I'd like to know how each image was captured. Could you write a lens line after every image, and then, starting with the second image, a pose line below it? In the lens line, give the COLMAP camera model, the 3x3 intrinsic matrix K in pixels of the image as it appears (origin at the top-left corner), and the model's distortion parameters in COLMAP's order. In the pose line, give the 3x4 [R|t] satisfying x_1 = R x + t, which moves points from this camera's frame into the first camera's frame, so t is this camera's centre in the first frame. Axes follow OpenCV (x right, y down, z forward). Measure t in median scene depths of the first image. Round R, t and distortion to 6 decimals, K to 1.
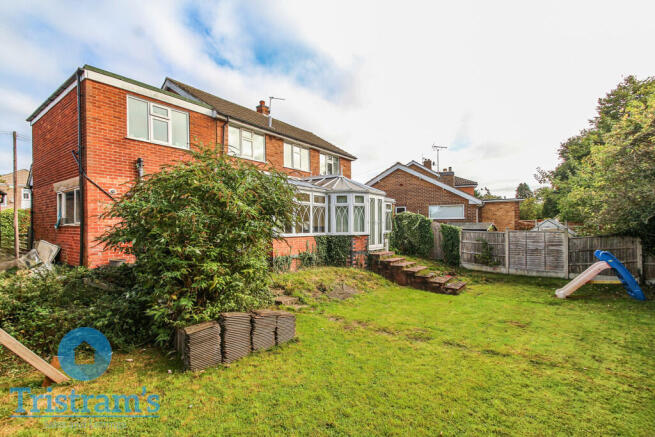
lens RADIAL K [[307.7, 0, 327.6], [0, 307.7, 227.4], [0, 0, 1]] dist [0.010201, -0.000478]
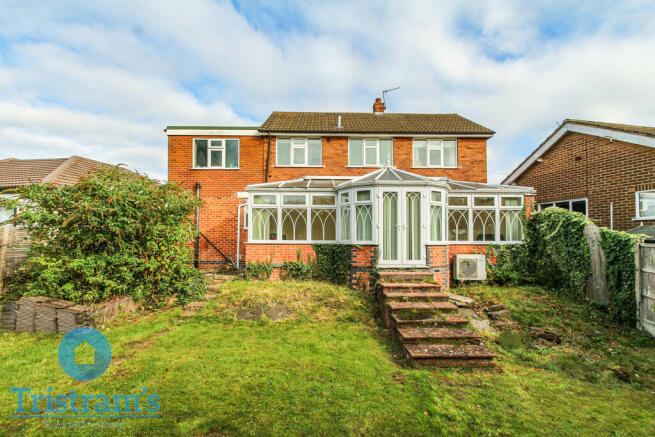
lens RADIAL K [[307.7, 0, 327.6], [0, 307.7, 227.4], [0, 0, 1]] dist [0.010201, -0.000478]
pose [[0.611629, -0.017199, -0.790957, 0.618293], [-0.009664, 0.999527, -0.029207, 0.005970], [0.791085, 0.025508, 0.611174, 0.482754]]
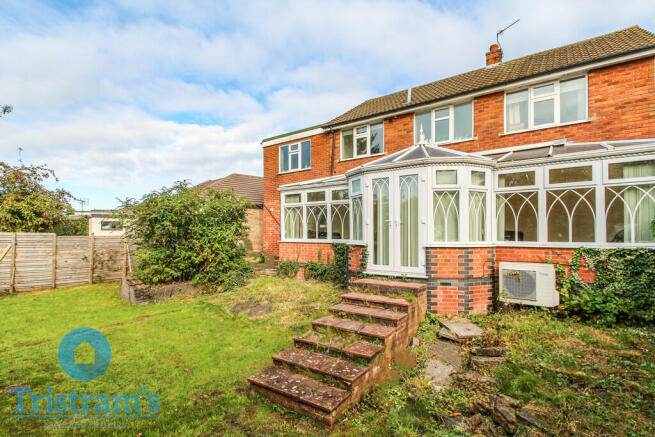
lens RADIAL K [[319.3, 0, 326.6], [0, 319.3, 232.7], [0, 0, 1]] dist [0.010975, -0.000653]
pose [[0.012566, 0.004606, -0.999910, 0.724081], [-0.000641, 0.999989, 0.004599, -0.002527], [0.999921, 0.000583, 0.012569, 0.921782]]
